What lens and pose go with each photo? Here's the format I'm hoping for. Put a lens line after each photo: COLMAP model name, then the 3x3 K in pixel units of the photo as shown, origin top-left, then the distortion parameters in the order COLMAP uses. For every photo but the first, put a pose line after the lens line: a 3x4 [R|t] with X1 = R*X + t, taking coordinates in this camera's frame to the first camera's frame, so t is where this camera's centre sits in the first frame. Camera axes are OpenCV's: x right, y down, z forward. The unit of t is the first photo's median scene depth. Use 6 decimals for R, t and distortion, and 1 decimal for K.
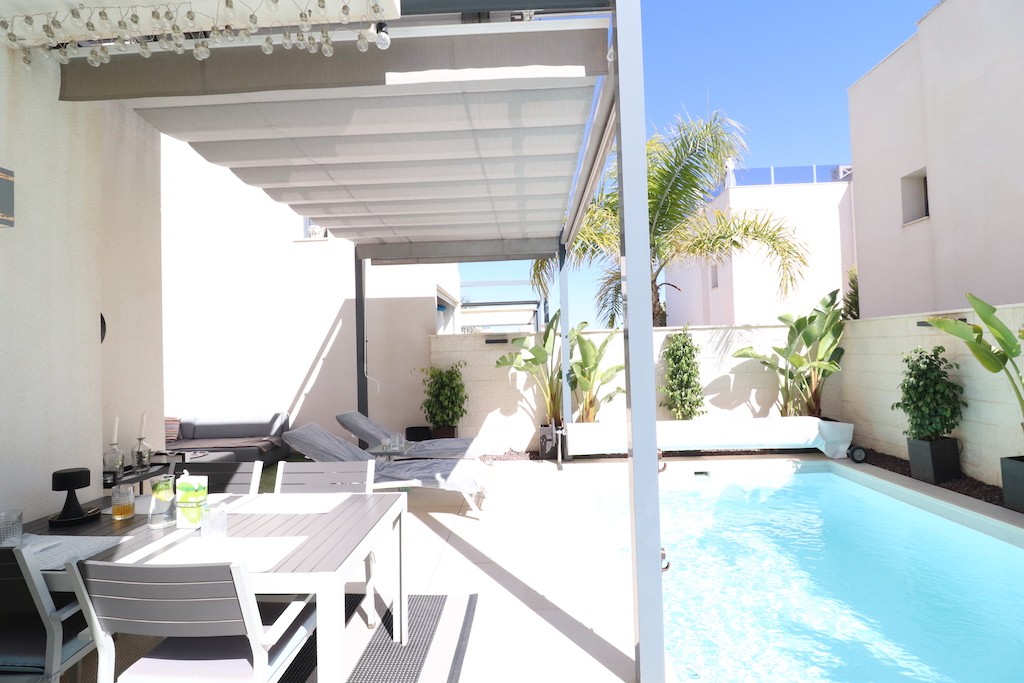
lens RADIAL K [[473.3, 0, 513.6], [0, 473.3, 340.7], [0, 0, 1]] dist [0.000484, -0.013494]
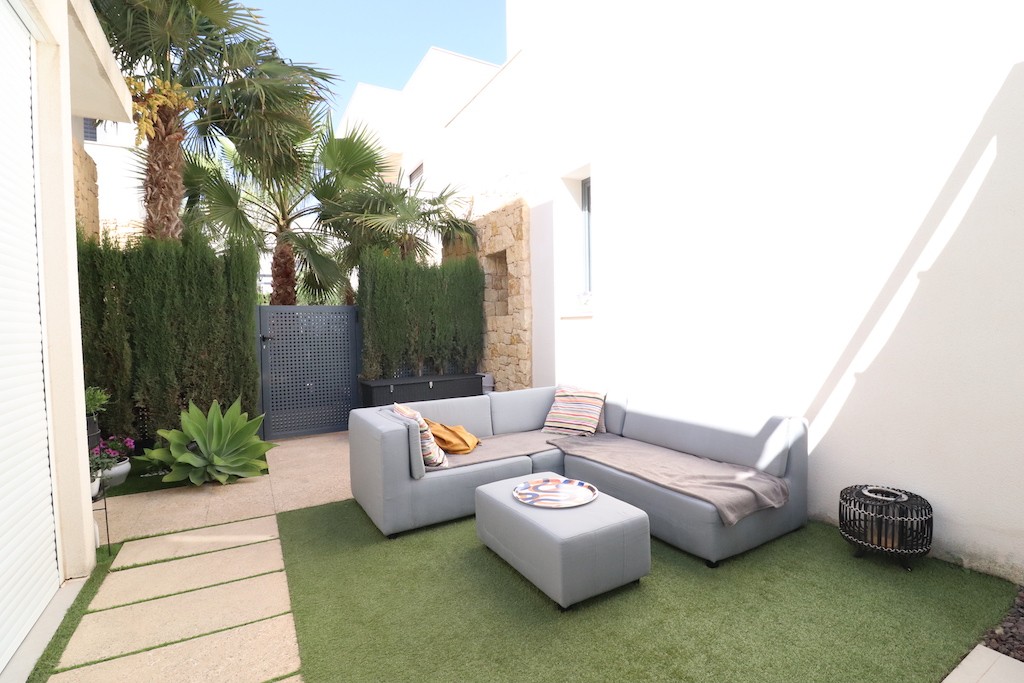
lens RADIAL K [[473.3, 0, 514.9], [0, 473.3, 343.0], [0, 0, 1]] dist [0.000484, -0.013494]
pose [[0.522214, 0.052032, -0.851226, -0.294098], [0.022087, 0.996977, 0.074491, 0.060346], [0.852529, -0.057701, 0.519486, 0.642145]]
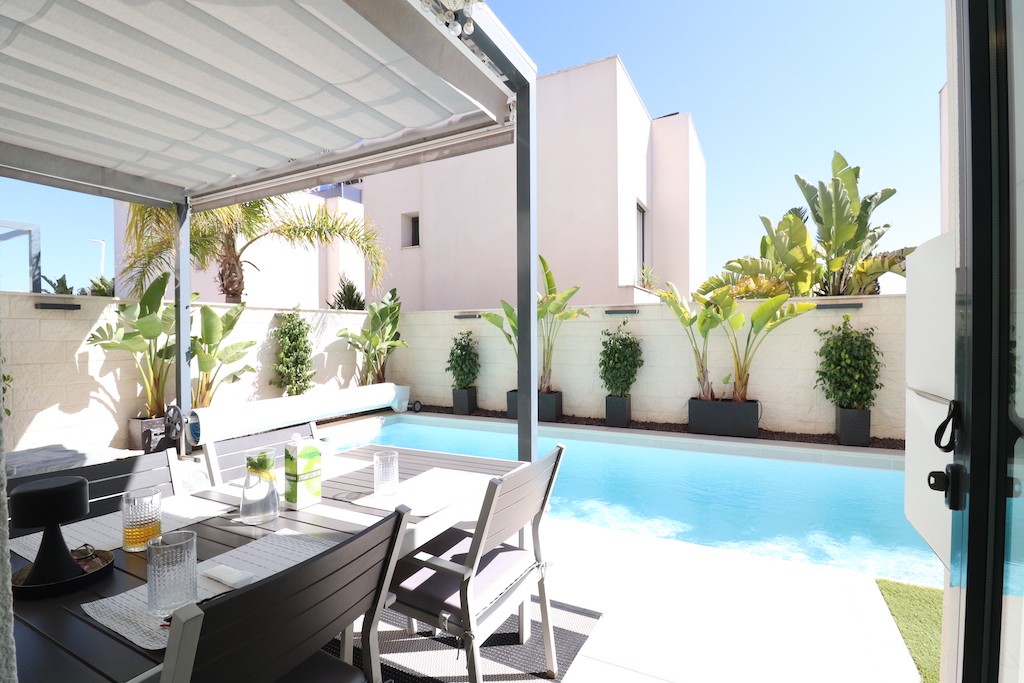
lens RADIAL K [[473.3, 0, 513.5], [0, 473.3, 334.7], [0, 0, 1]] dist [0.000484, -0.013494]
pose [[0.425197, 0.028845, 0.904641, -0.388497], [-0.028633, 0.999420, -0.018409, 0.037559], [-0.904648, -0.018075, 0.425776, 0.115430]]
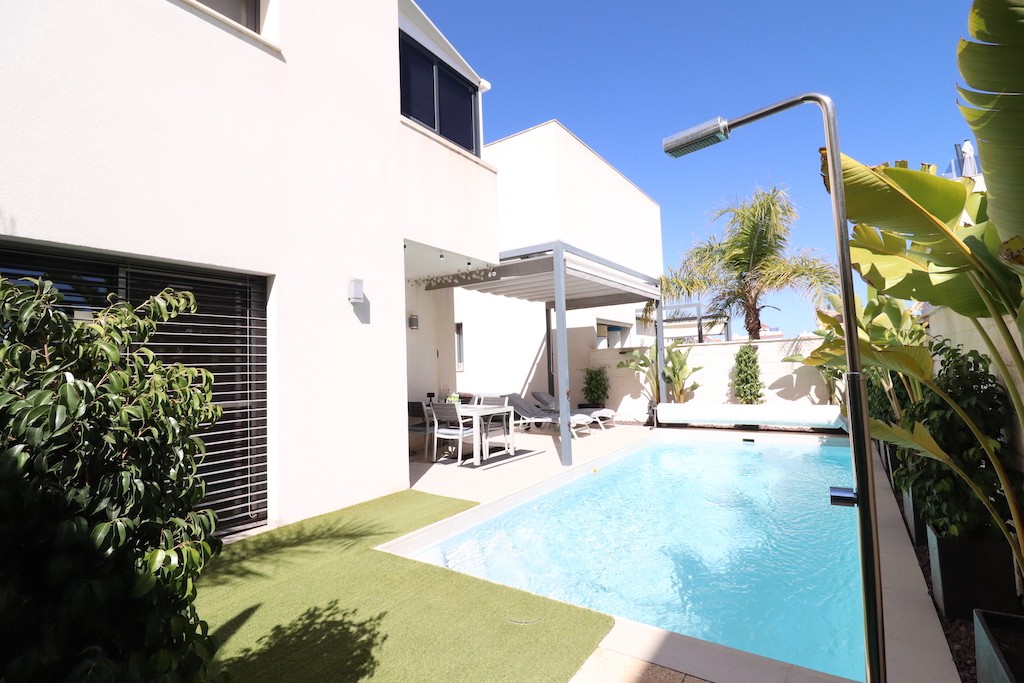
lens RADIAL K [[473.3, 0, 513.2], [0, 473.3, 339.5], [0, 0, 1]] dist [0.000484, -0.013494]
pose [[0.836060, -0.029828, -0.547826, 0.553627], [0.020900, 0.999528, -0.022525, -0.015931], [0.548239, 0.007383, 0.836289, -0.592213]]
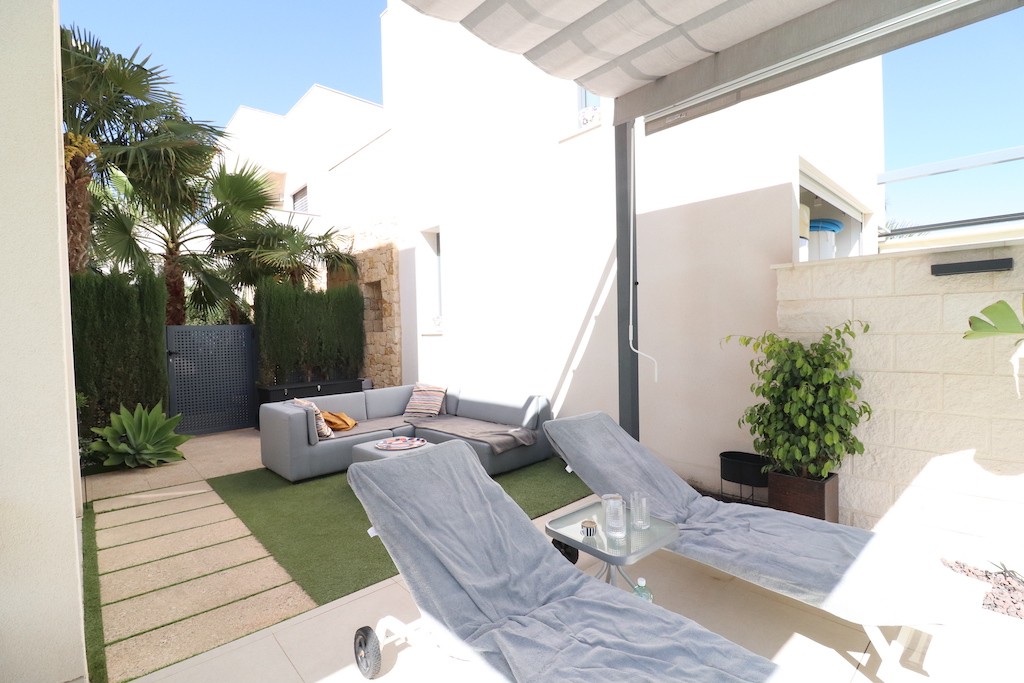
lens RADIAL K [[473.3, 0, 515.2], [0, 473.3, 343.6], [0, 0, 1]] dist [0.000484, -0.013494]
pose [[0.701718, 0.035881, -0.711550, -0.025465], [0.017244, 0.997583, 0.067311, 0.030834], [0.712246, -0.059504, 0.699404, 0.525185]]
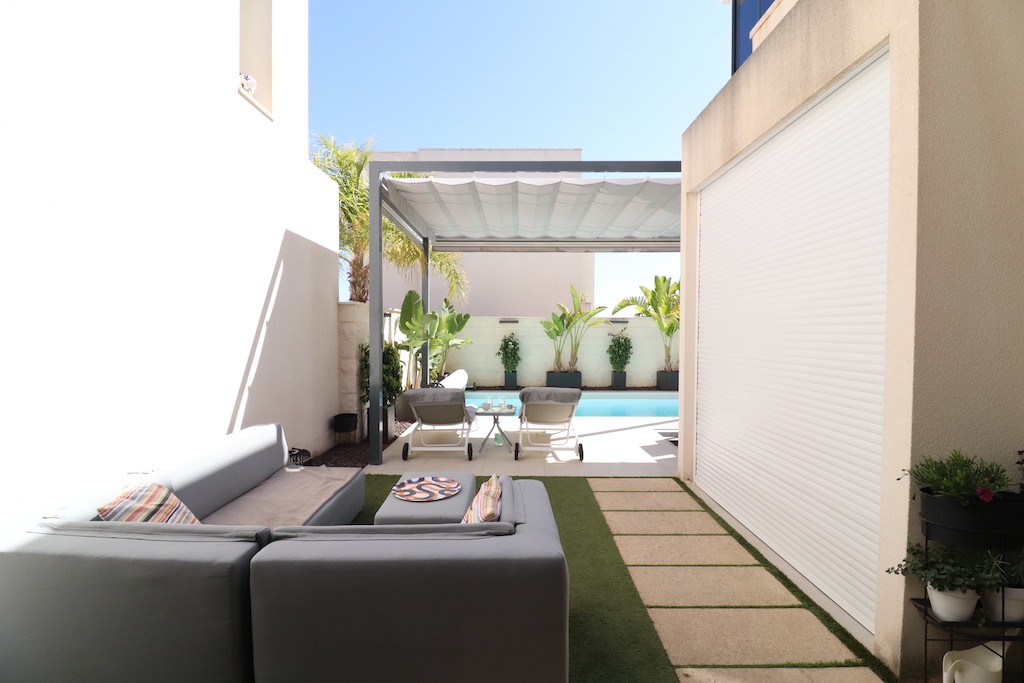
lens RADIAL K [[473.3, 0, 519.2], [0, 473.3, 337.2], [0, 0, 1]] dist [0.000484, -0.013494]
pose [[-0.039210, 0.020799, 0.999014, -1.084316], [-0.026182, 0.999419, -0.021835, 0.065294], [-0.998888, -0.027012, -0.038643, 0.792039]]
